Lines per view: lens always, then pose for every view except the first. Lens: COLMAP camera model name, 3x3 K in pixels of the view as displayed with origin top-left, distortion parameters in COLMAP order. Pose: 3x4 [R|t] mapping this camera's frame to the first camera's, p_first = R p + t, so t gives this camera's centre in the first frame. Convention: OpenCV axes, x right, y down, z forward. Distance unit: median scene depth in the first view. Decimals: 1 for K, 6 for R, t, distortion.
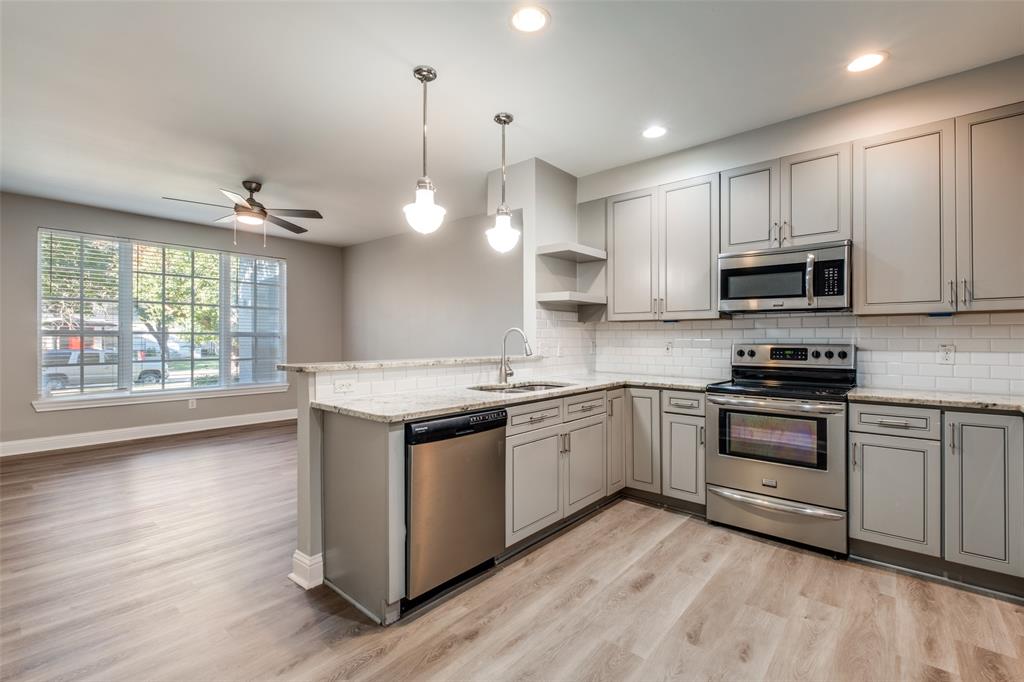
lens RADIAL K [[457.6, 0, 513.6], [0, 457.6, 336.4], [0, 0, 1]] dist [0.004748, -0.005333]
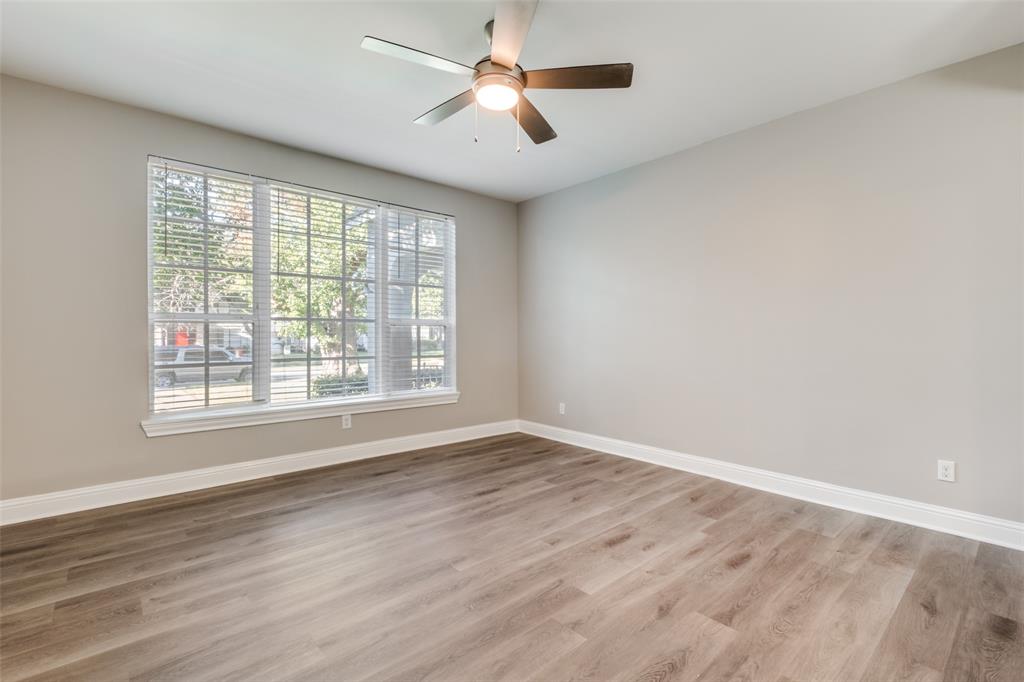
lens RADIAL K [[457.6, 0, 508.4], [0, 457.6, 342.4], [0, 0, 1]] dist [0.004748, -0.005333]
pose [[0.988933, -0.000577, -0.148364, -0.748728], [0.003135, 0.999850, 0.017006, 0.034600], [0.148332, -0.017283, 0.988787, 0.737283]]
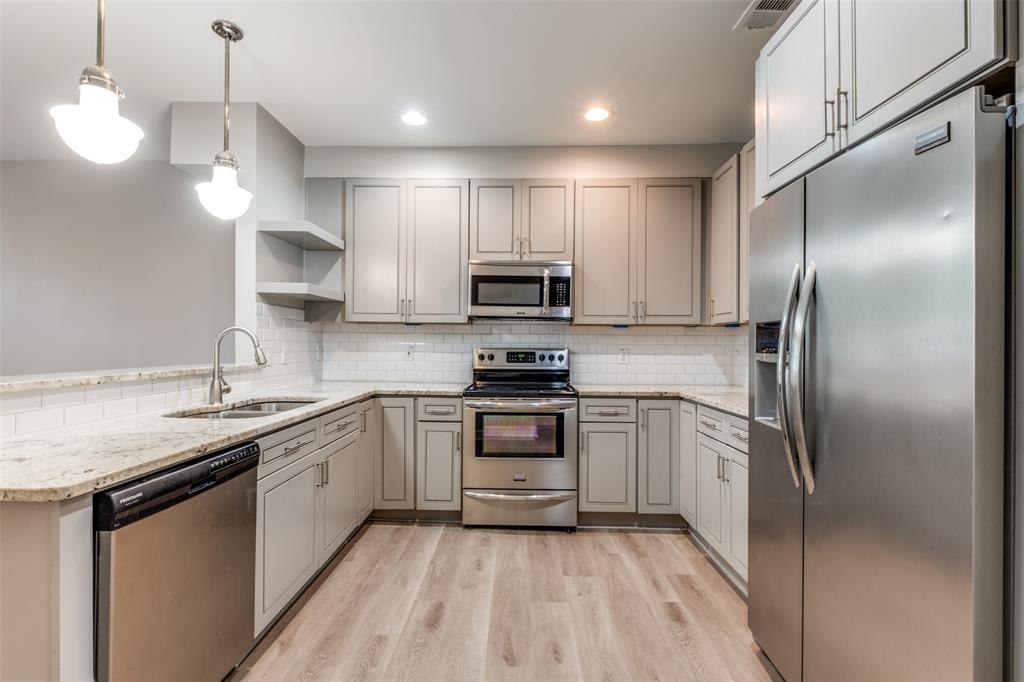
lens RADIAL K [[457.6, 0, 513.4], [0, 457.6, 343.2], [0, 0, 1]] dist [0.004748, -0.005333]
pose [[0.769099, 0.006704, 0.639095, -0.142055], [-0.011088, 0.999934, 0.002855, 0.001144], [-0.639034, -0.009282, 0.769123, 0.181590]]
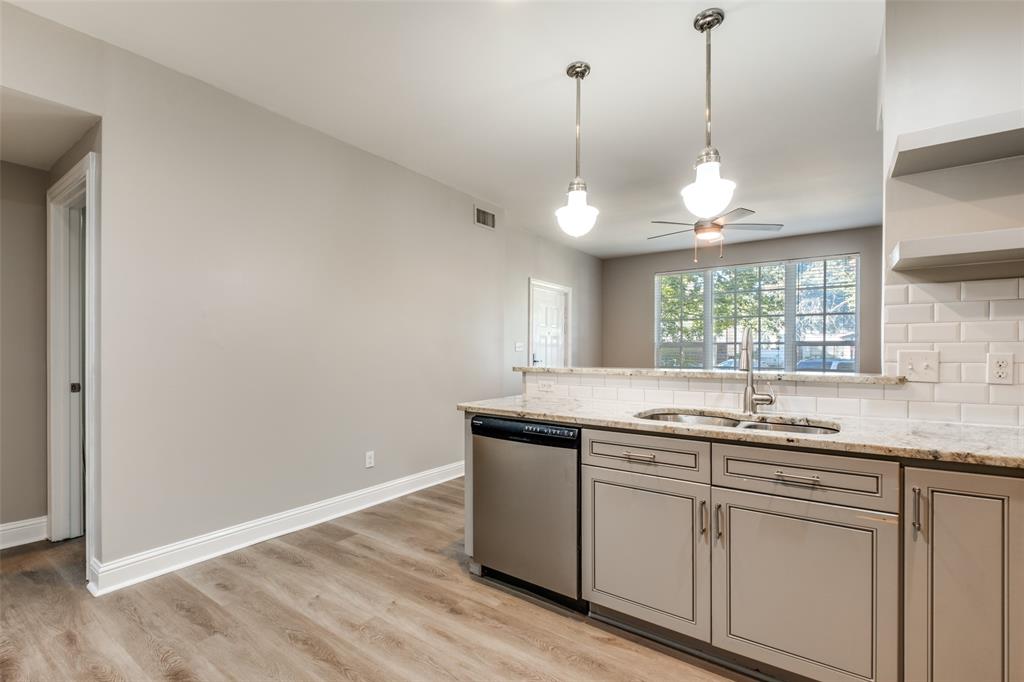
lens RADIAL K [[457.6, 0, 510.4], [0, 457.6, 354.8], [0, 0, 1]] dist [0.004748, -0.005333]
pose [[0.090458, 0.011774, -0.995831, 0.685304], [0.002552, 0.999924, 0.012054, 0.012272], [0.995897, -0.003631, 0.090421, 0.696319]]
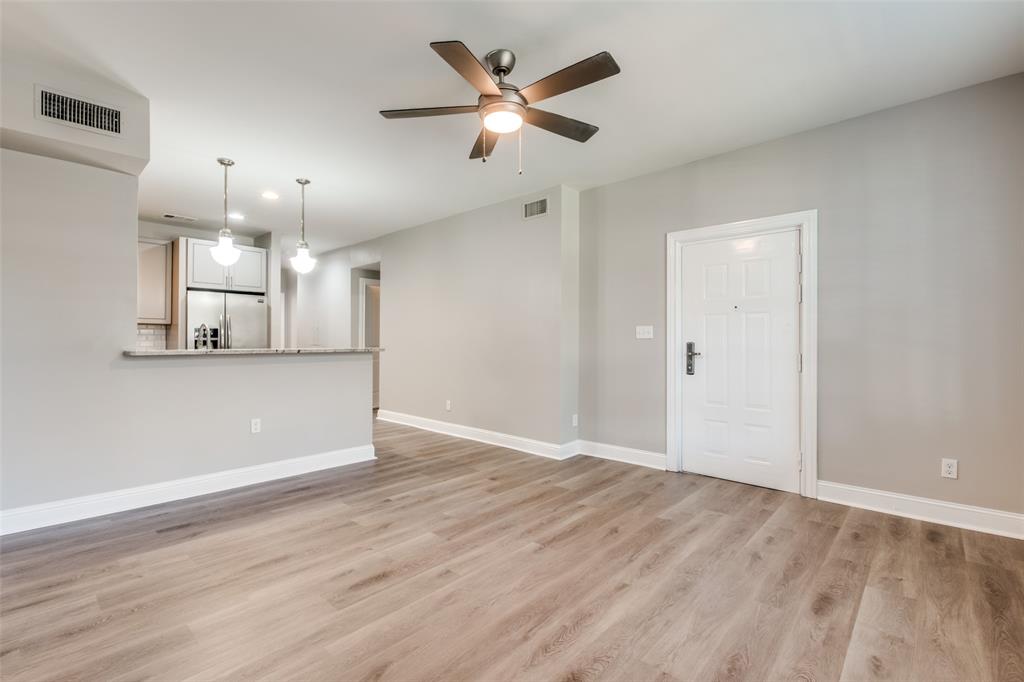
lens RADIAL K [[457.6, 0, 512.1], [0, 457.6, 342.0], [0, 0, 1]] dist [0.004748, -0.005333]
pose [[-0.999474, -0.000871, 0.032405, -0.936801], [-0.000970, 0.999995, -0.003022, 0.035737], [-0.032402, -0.003052, -0.999470, 2.438415]]
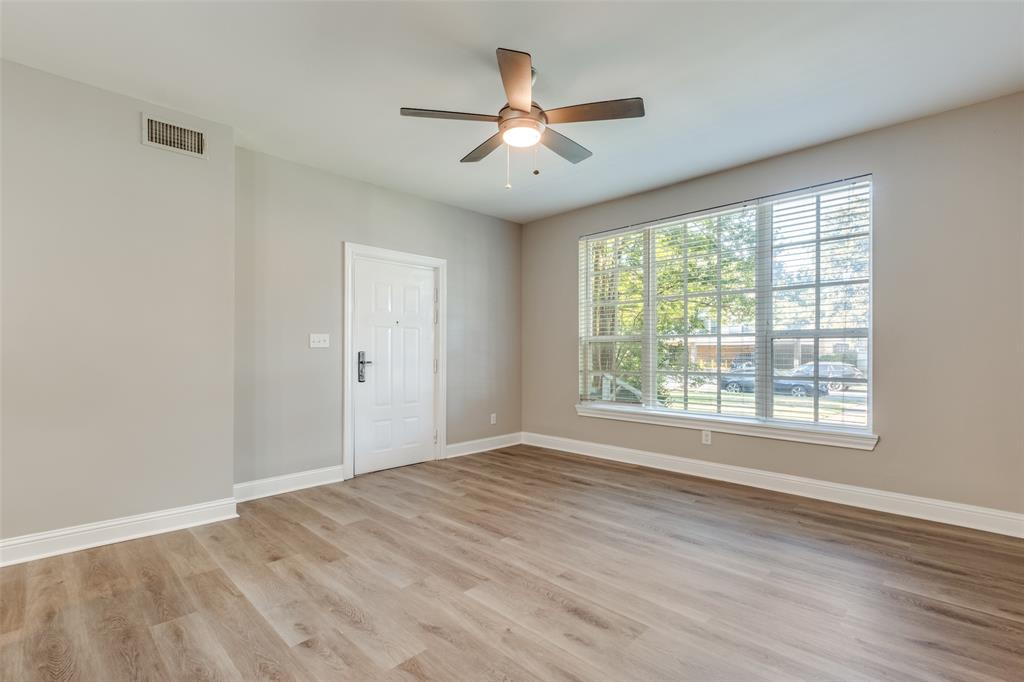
lens RADIAL K [[461.7, 0, 510.4], [0, 461.7, 359.5], [0, 0, 1]] dist [-0.000144, -0.003437]
pose [[-0.071714, 0.014115, -0.997325, 0.034625], [0.005482, 0.999890, 0.013757, 0.039859], [0.997410, -0.004480, -0.071783, 1.595027]]
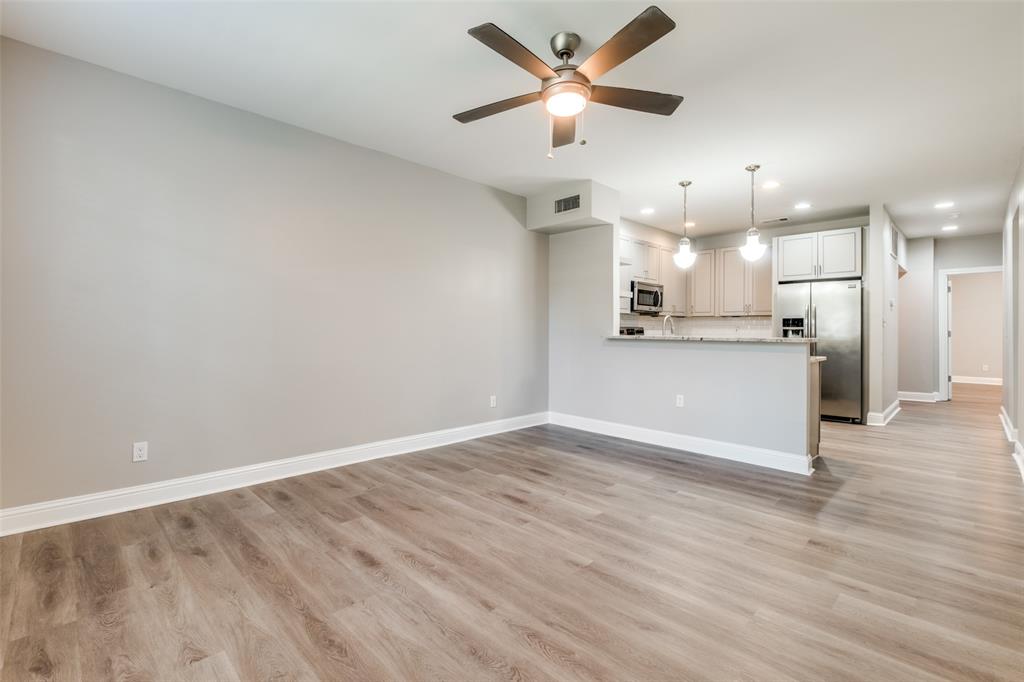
lens RADIAL K [[457.6, 0, 515.2], [0, 457.6, 328.9], [0, 0, 1]] dist [0.004748, -0.005333]
pose [[0.073796, 0.000421, 0.997273, -1.765683], [-0.010717, 0.999943, 0.000371, 0.033894], [-0.997216, -0.010715, 0.073796, 1.581351]]
